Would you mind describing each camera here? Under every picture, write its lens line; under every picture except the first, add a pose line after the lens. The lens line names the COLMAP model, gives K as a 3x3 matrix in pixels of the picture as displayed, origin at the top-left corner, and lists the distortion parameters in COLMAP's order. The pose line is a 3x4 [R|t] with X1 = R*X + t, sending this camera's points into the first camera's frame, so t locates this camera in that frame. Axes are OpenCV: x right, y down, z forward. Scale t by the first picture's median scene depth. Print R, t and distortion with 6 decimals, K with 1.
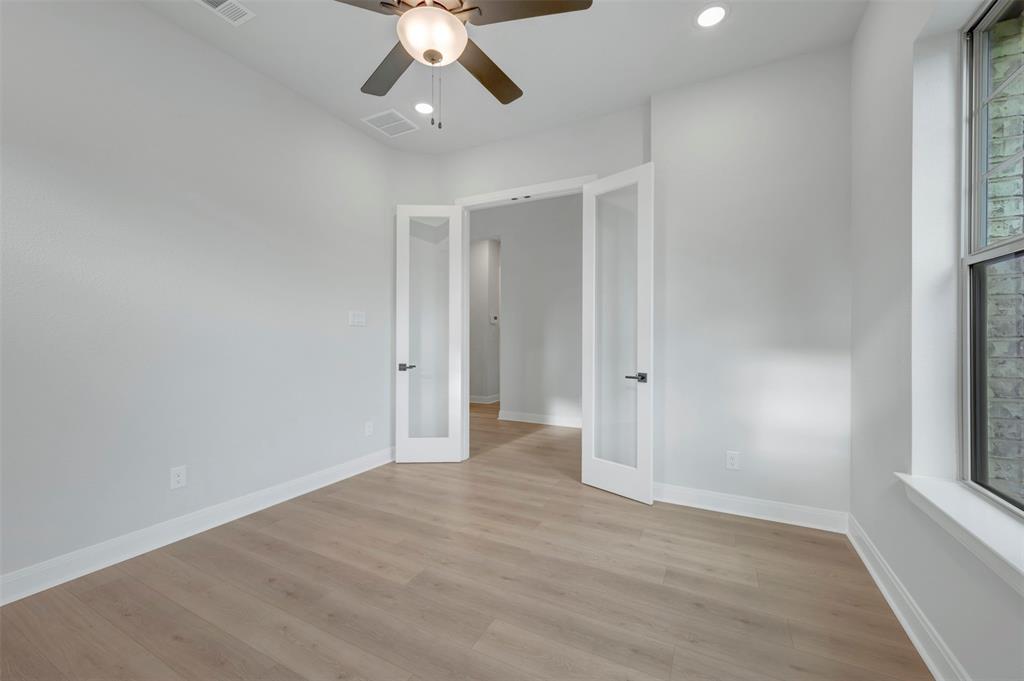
lens RADIAL K [[401.5, 0, 513.1], [0, 401.5, 337.0], [0, 0, 1]] dist [0.006782, -0.000785]
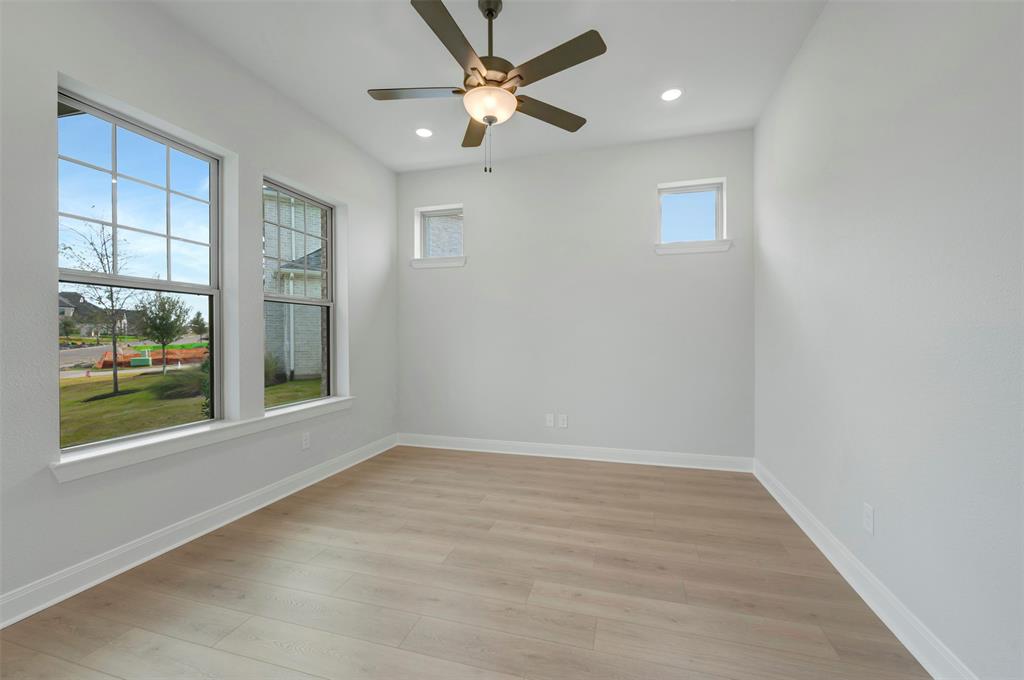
lens RADIAL K [[401.5, 0, 512.2], [0, 401.5, 338.4], [0, 0, 1]] dist [0.006782, -0.000785]
pose [[-0.979629, 0.003628, -0.200783, -0.011118], [0.001590, 0.999946, 0.010306, -0.004974], [0.200809, 0.009777, -0.979582, 1.970274]]
